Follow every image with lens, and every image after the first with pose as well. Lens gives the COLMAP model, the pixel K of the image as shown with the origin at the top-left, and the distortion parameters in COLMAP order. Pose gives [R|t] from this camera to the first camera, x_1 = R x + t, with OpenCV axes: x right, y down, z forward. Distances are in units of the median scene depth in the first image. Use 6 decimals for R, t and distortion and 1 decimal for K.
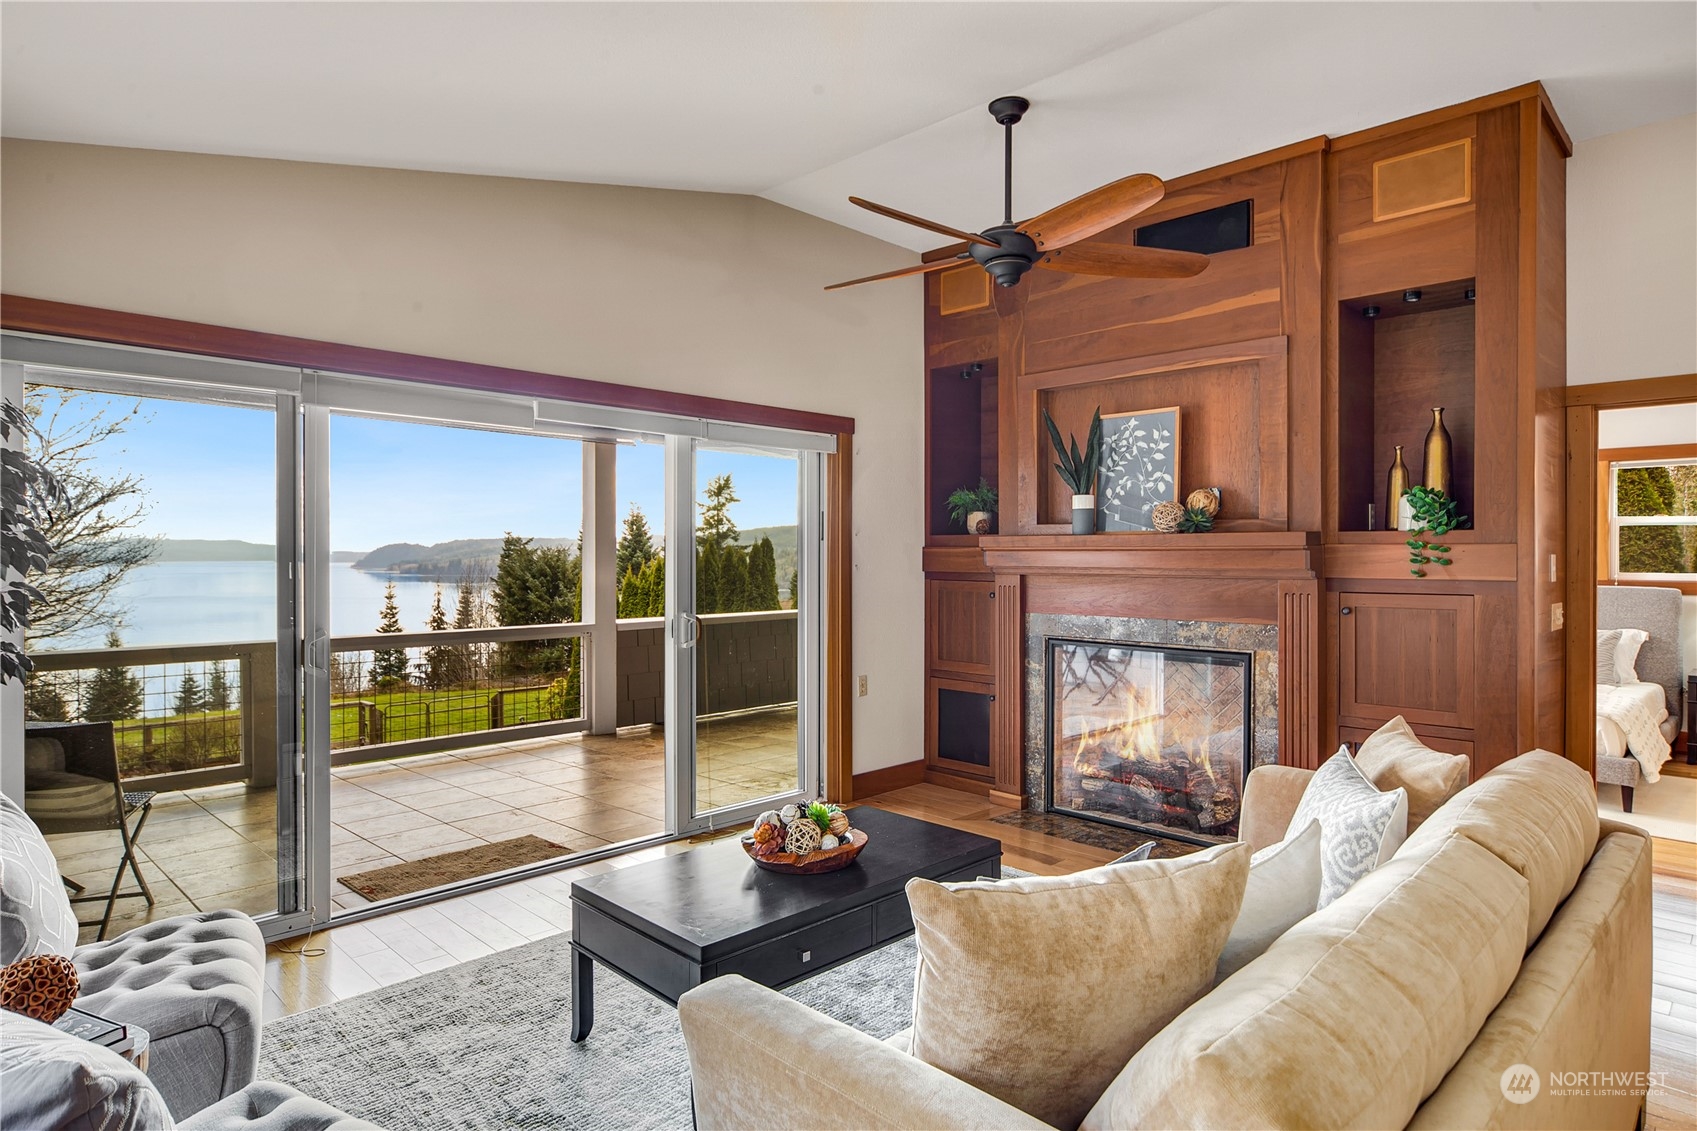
lens RADIAL K [[954.9, 0, 854.3], [0, 954.9, 562.9], [0, 0, 1]] dist [0.002860, 0.000747]
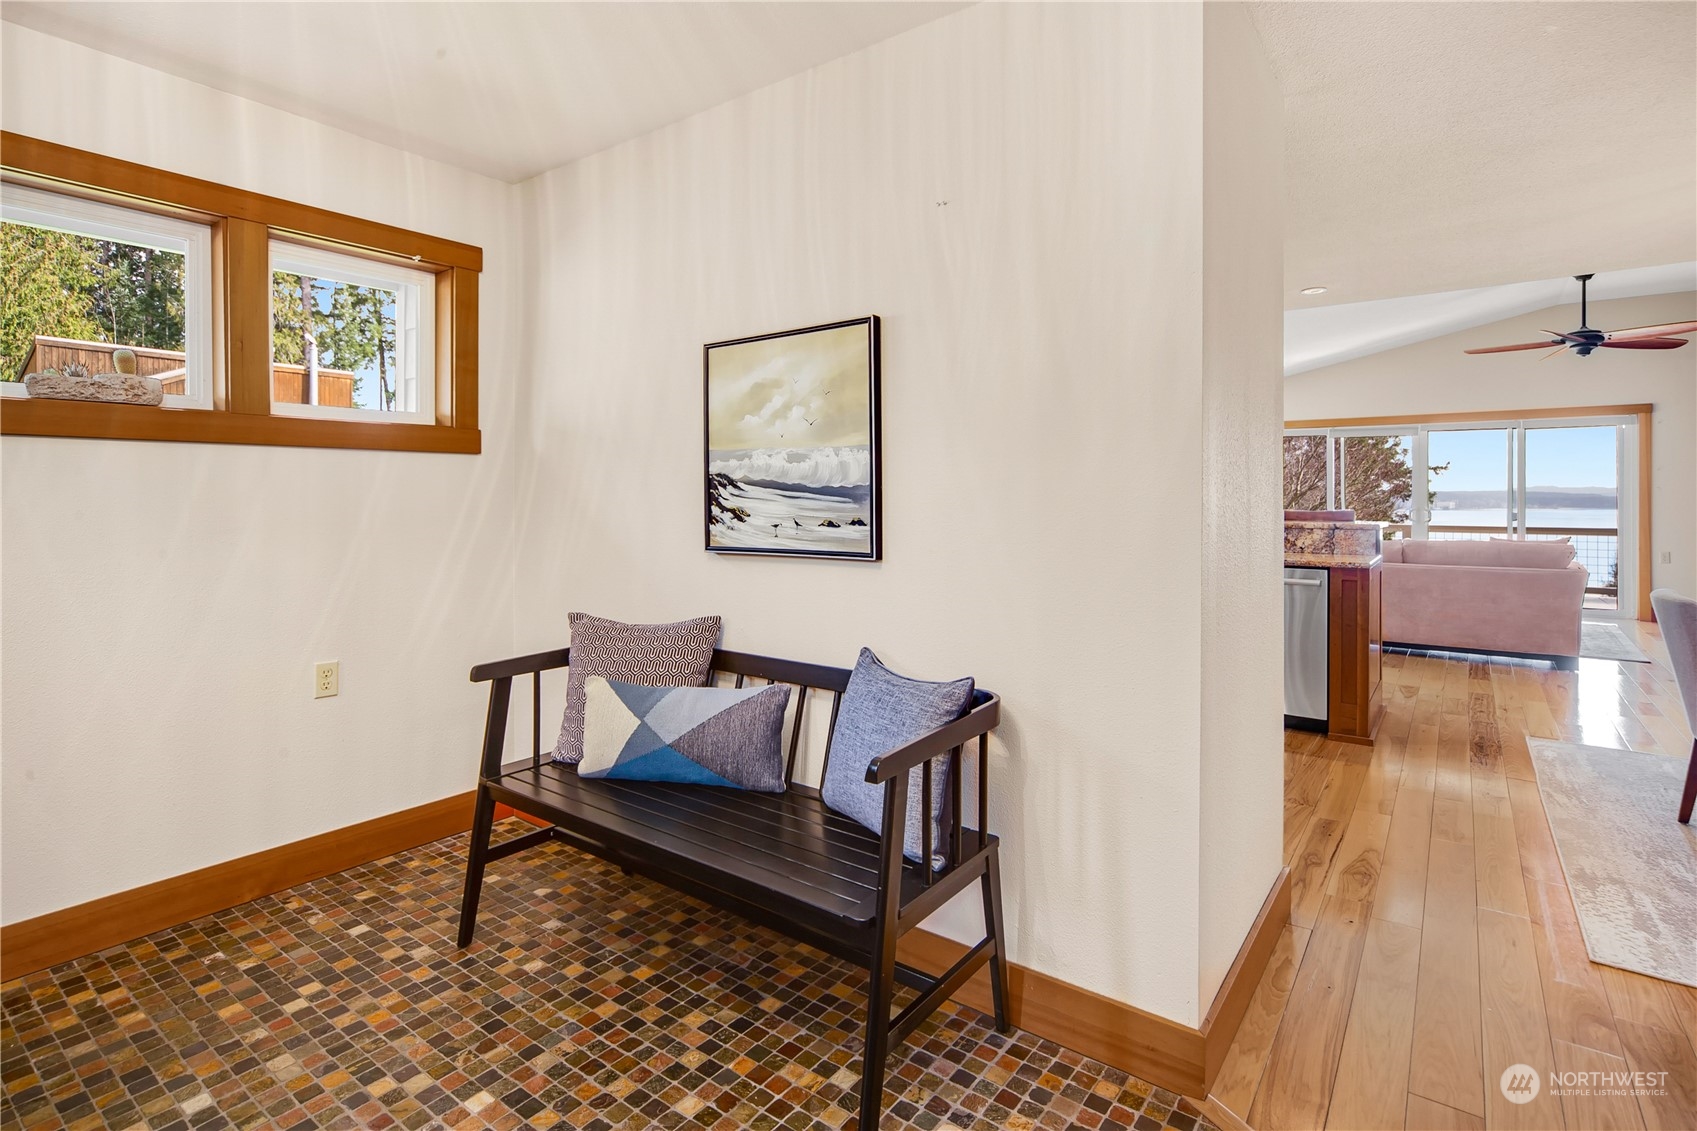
lens RADIAL K [[875.6, 0, 844.9], [0, 875.6, 527.3], [0, 0, 1]] dist [0.000202, -0.000366]
pose [[0.152002, 0.032574, -0.987843, 1.556384], [-0.011899, 0.999445, 0.031126, 0.046995], [0.988309, 0.007023, 0.152306, -0.787080]]
